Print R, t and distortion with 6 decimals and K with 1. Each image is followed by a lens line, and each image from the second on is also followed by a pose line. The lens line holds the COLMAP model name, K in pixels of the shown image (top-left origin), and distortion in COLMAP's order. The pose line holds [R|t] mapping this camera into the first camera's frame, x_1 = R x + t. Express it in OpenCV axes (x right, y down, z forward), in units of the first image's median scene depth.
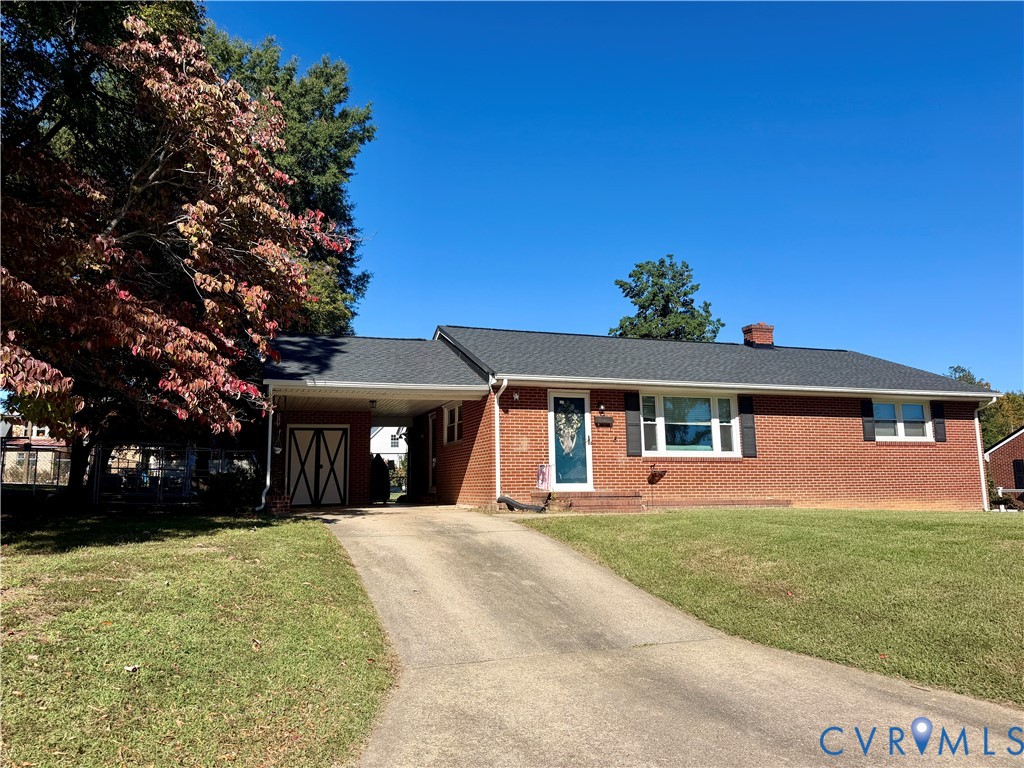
lens RADIAL K [[719.9, 0, 510.9], [0, 719.9, 383.0], [0, 0, 1]] dist [0.107842, -0.005482]
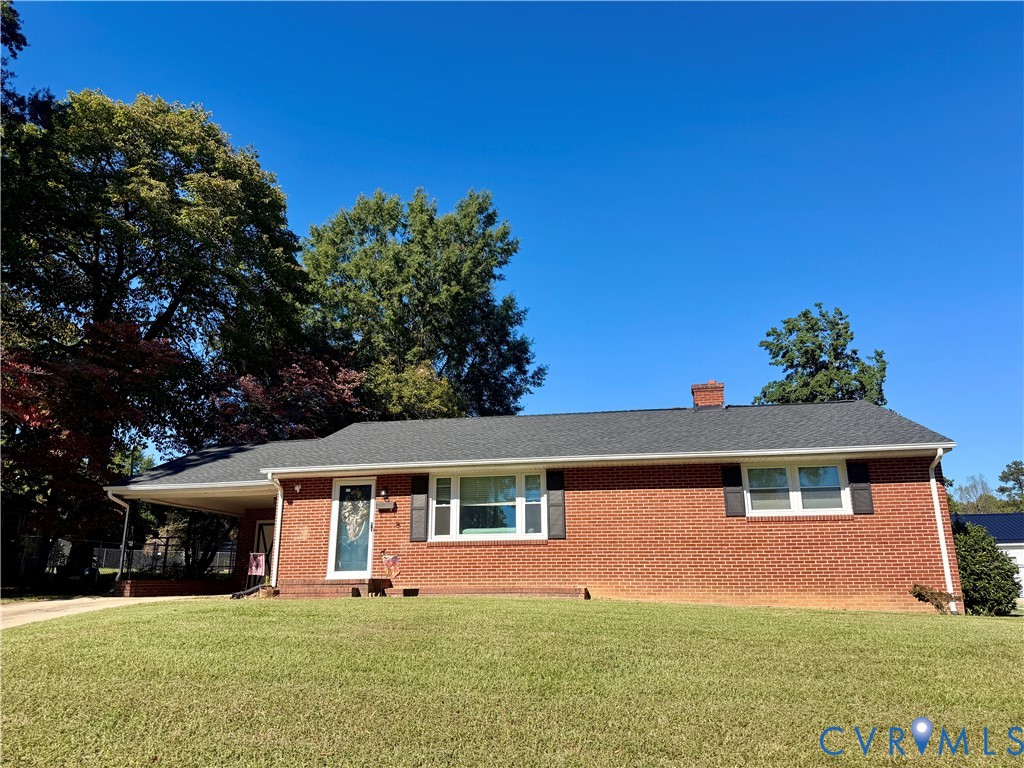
lens RADIAL K [[719.9, 0, 511.4], [0, 719.9, 375.5], [0, 0, 1]] dist [0.107842, -0.005482]
pose [[0.871129, -0.129013, -0.473803, 0.733490], [0.065526, 0.986782, -0.148217, 0.031312], [0.486662, 0.098069, 0.868068, 0.177173]]
